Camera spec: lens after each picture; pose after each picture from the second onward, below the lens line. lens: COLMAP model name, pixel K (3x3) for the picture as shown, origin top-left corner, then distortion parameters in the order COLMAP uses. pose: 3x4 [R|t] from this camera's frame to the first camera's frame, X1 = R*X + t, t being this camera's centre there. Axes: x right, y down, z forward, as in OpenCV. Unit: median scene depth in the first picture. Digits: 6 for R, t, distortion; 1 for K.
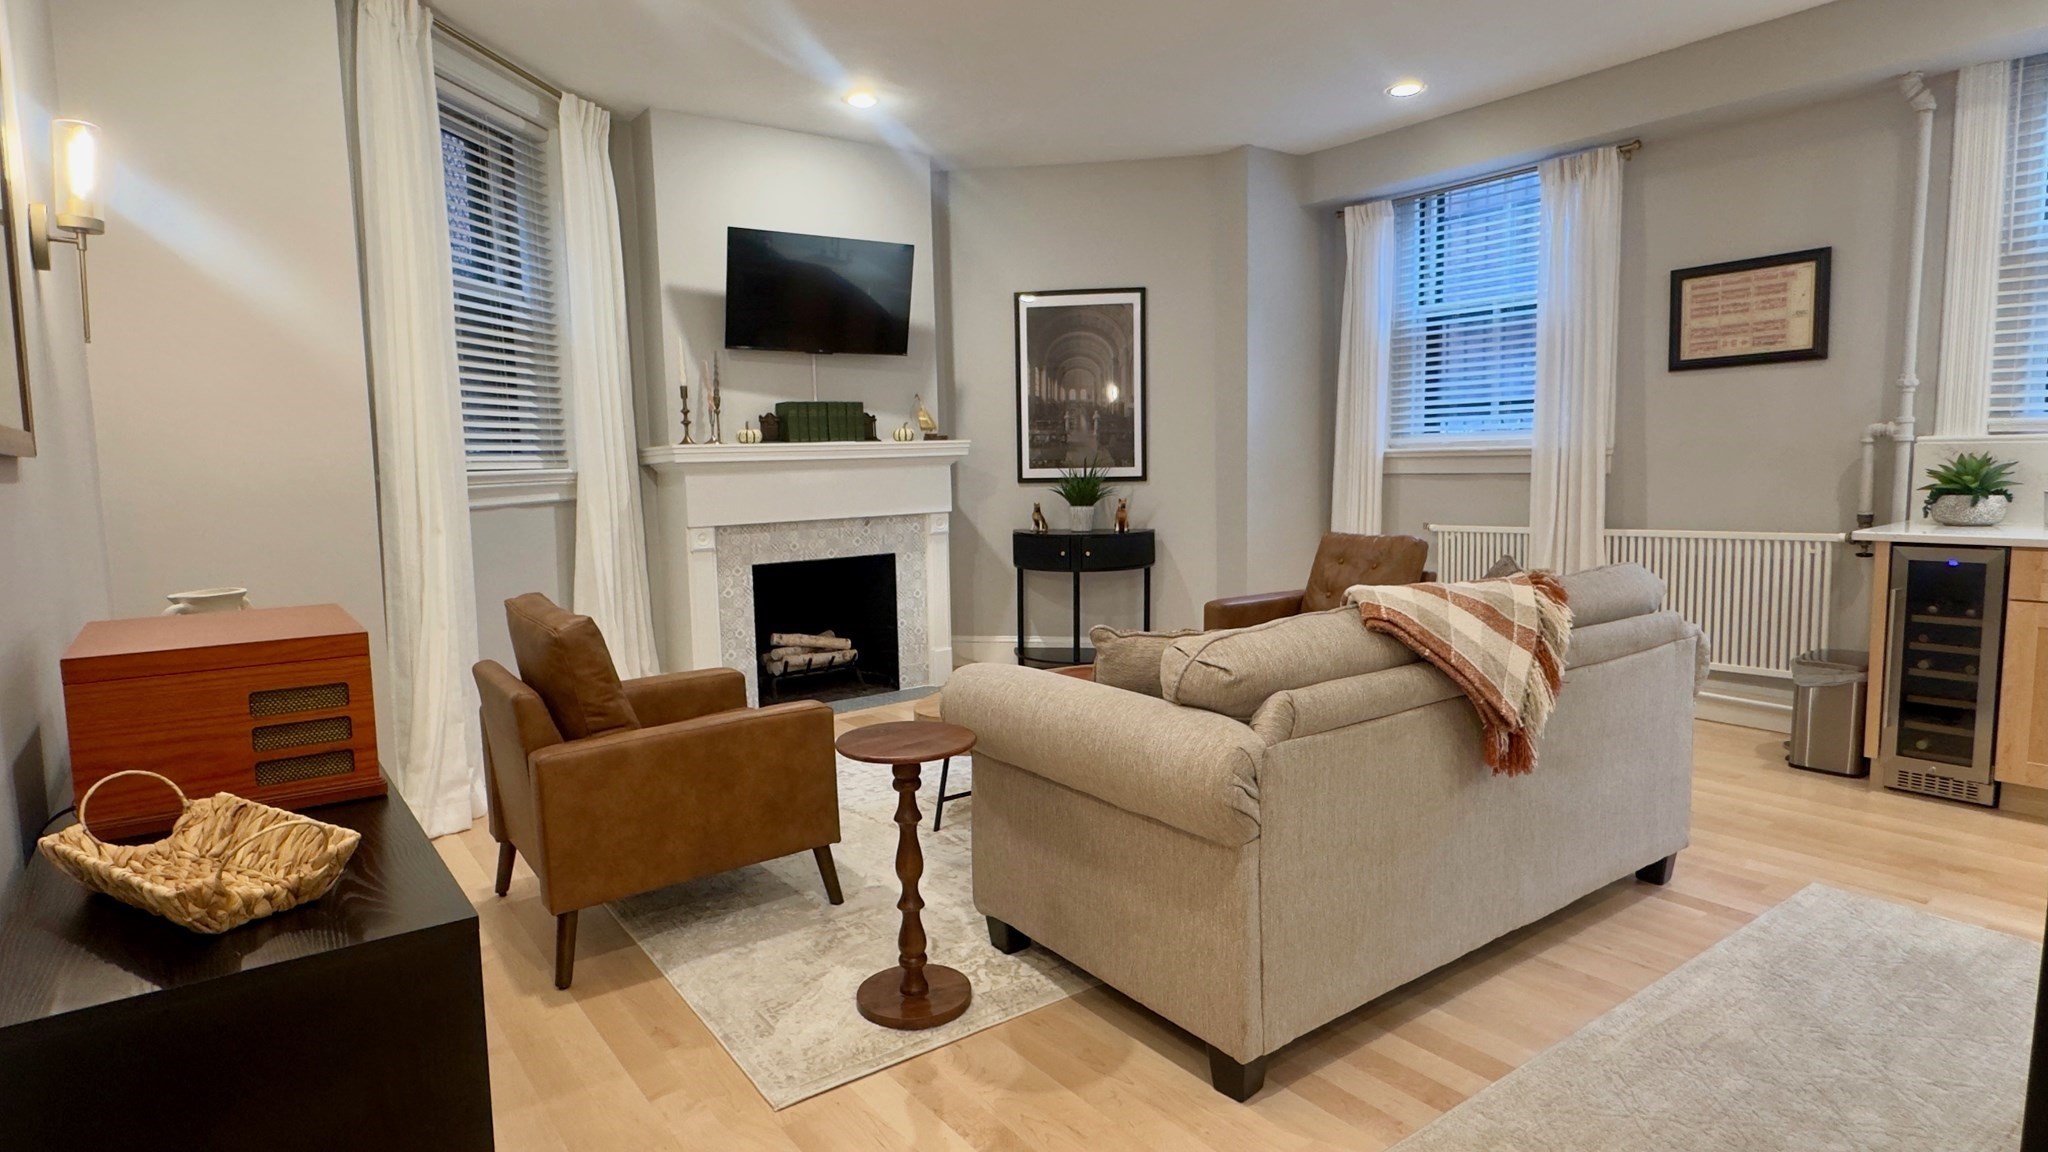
lens RADIAL K [[1107.7, 0, 1019.8], [0, 1107.7, 575.7], [0, 0, 1]] dist [-0.000695, -0.001573]
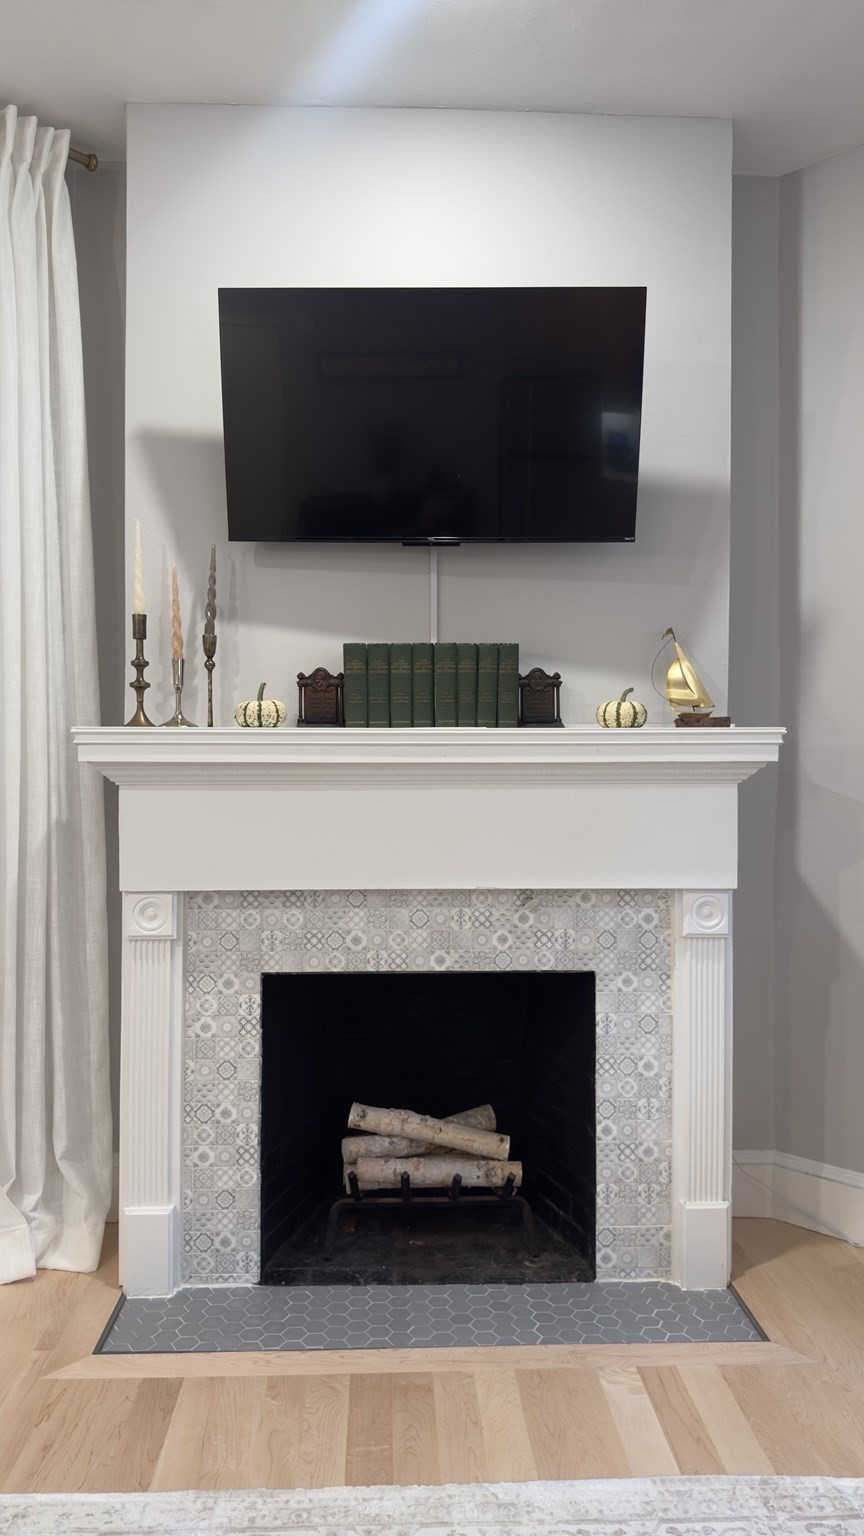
lens RADIAL K [[1113.6, 0, 430.2], [0, 1113.6, 753.6], [0, 0, 1]] dist [0.045226, -0.002631]
pose [[0.825671, 0.024073, -0.563638, 0.090877], [-0.083171, 0.993366, -0.079410, -0.069128], [0.557987, 0.112445, 0.822196, 0.585667]]
